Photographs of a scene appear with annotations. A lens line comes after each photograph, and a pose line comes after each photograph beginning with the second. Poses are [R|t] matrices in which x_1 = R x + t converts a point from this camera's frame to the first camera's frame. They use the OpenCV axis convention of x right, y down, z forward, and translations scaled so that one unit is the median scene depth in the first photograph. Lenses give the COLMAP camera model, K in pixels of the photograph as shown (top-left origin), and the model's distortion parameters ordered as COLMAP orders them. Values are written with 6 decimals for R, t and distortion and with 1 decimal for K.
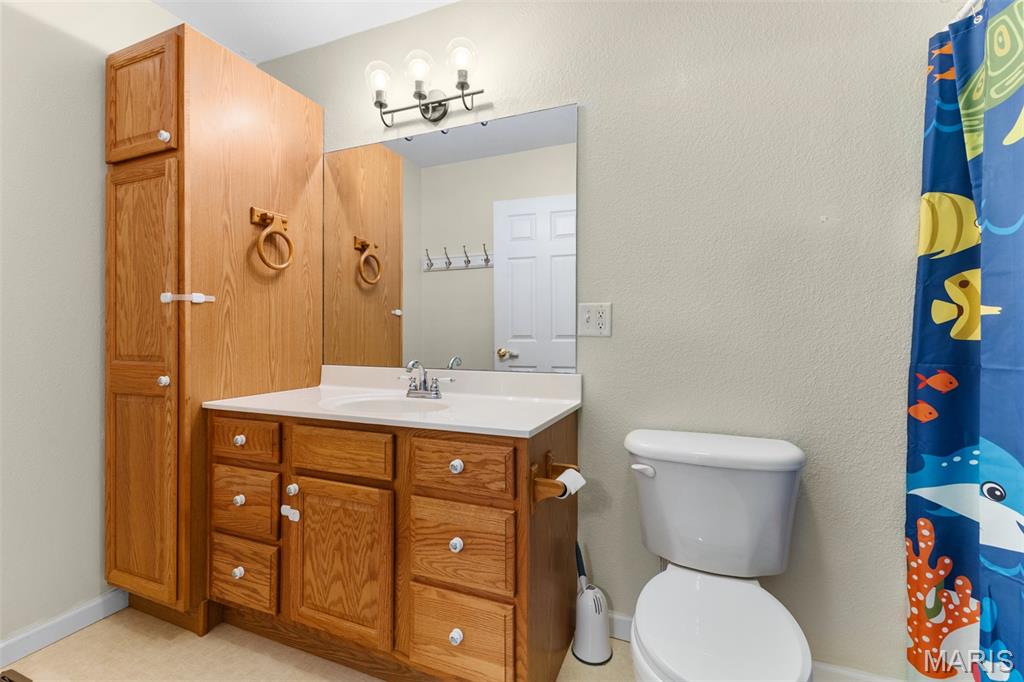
lens RADIAL K [[447.1, 0, 514.5], [0, 447.1, 344.6], [0, 0, 1]] dist [0.006797, -0.001327]
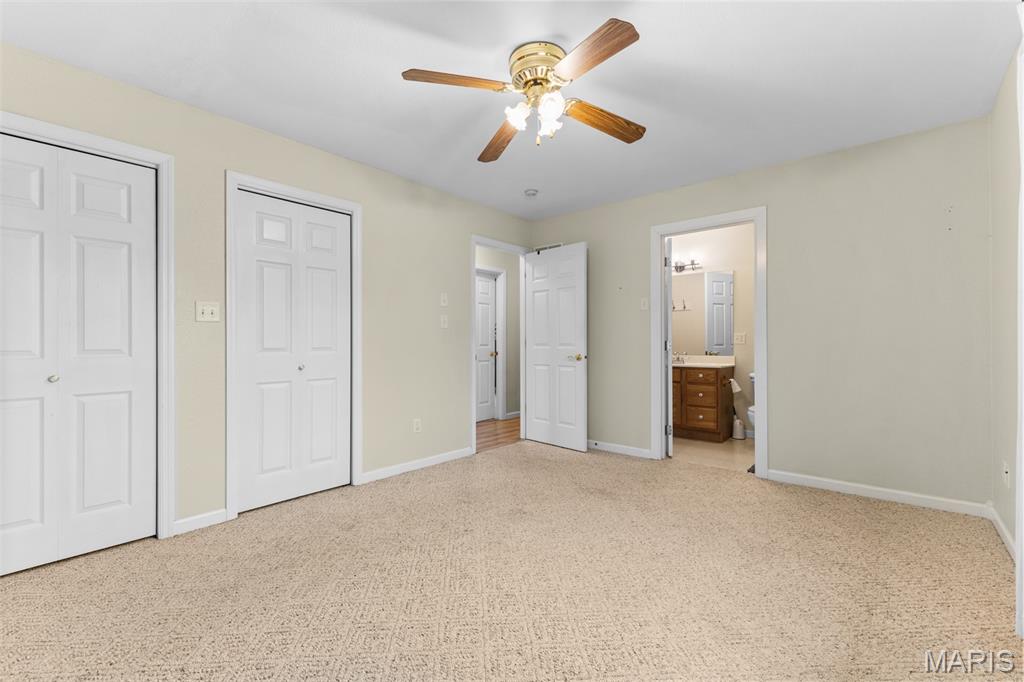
lens RADIAL K [[447.1, 0, 506.8], [0, 447.1, 346.8], [0, 0, 1]] dist [0.006797, -0.001327]
pose [[0.948022, 0.000900, -0.318204, -0.412499], [-0.002816, 0.999981, -0.005561, 0.029561], [0.318192, 0.006168, 0.948006, -2.779110]]
